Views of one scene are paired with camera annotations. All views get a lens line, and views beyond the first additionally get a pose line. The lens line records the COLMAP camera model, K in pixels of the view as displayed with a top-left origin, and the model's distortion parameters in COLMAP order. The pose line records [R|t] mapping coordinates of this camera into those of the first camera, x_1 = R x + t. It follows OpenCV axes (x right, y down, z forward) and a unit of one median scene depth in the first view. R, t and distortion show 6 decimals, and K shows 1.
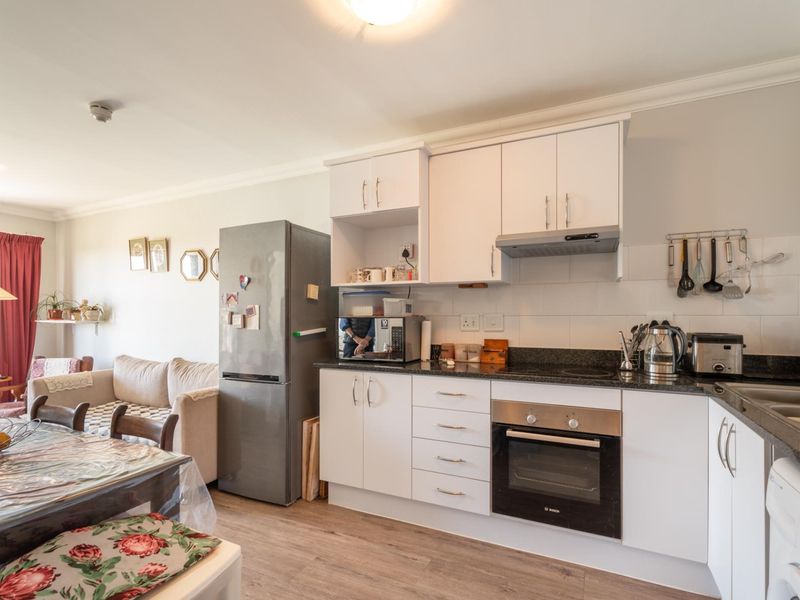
lens RADIAL K [[405.7, 0, 397.1], [0, 405.7, 316.6], [0, 0, 1]] dist [0.004591, 0.003555]
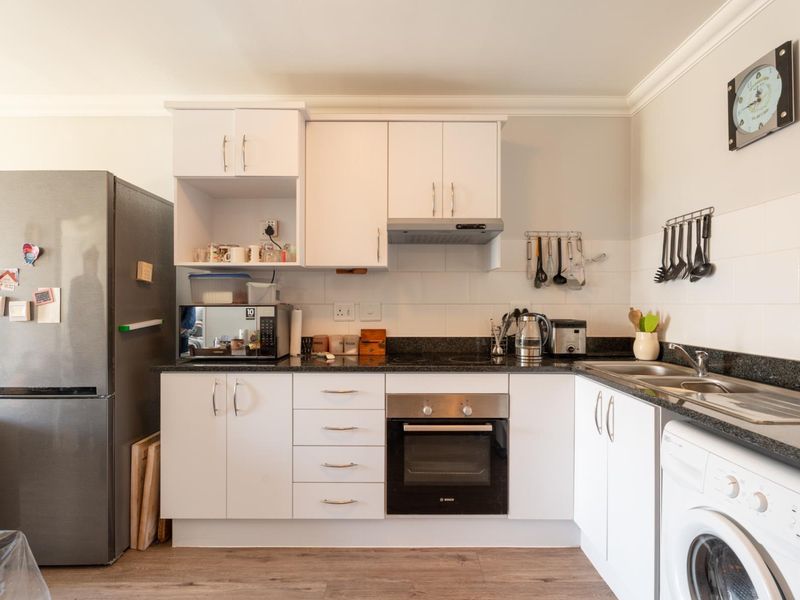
lens RADIAL K [[425.7, 0, 395.5], [0, 425.7, 306.3], [0, 0, 1]] dist [-0.004575, 0.002378]
pose [[0.901115, 0.000728, 0.433579, -0.155765], [-0.000658, 1.000000, -0.000312, 0.003761], [-0.433579, -0.000004, 0.901116, 0.101169]]
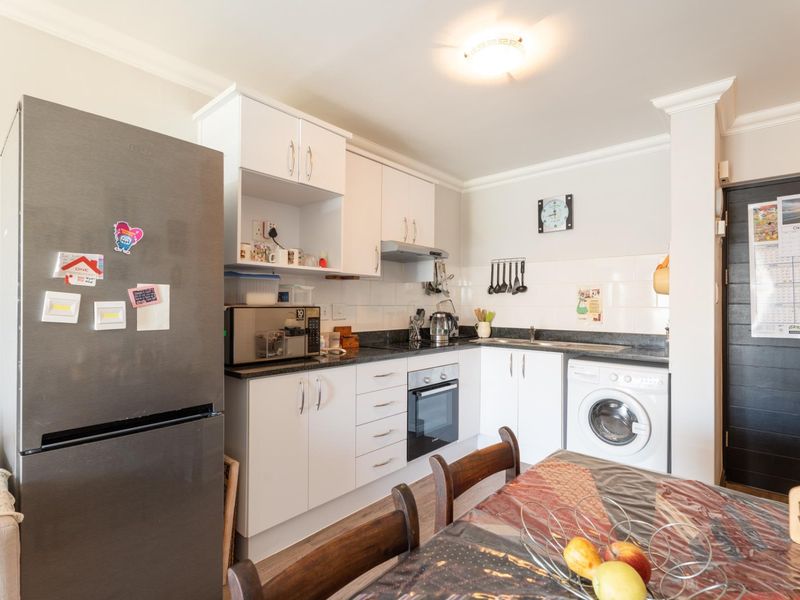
lens RADIAL K [[405.7, 0, 396.2], [0, 405.7, 303.8], [0, 0, 1]] dist [0.004591, 0.003555]
pose [[0.273730, 0.006210, 0.961786, -0.896446], [-0.003385, 0.999979, -0.005493, -0.000815], [-0.961801, -0.001752, 0.273746, 0.626951]]
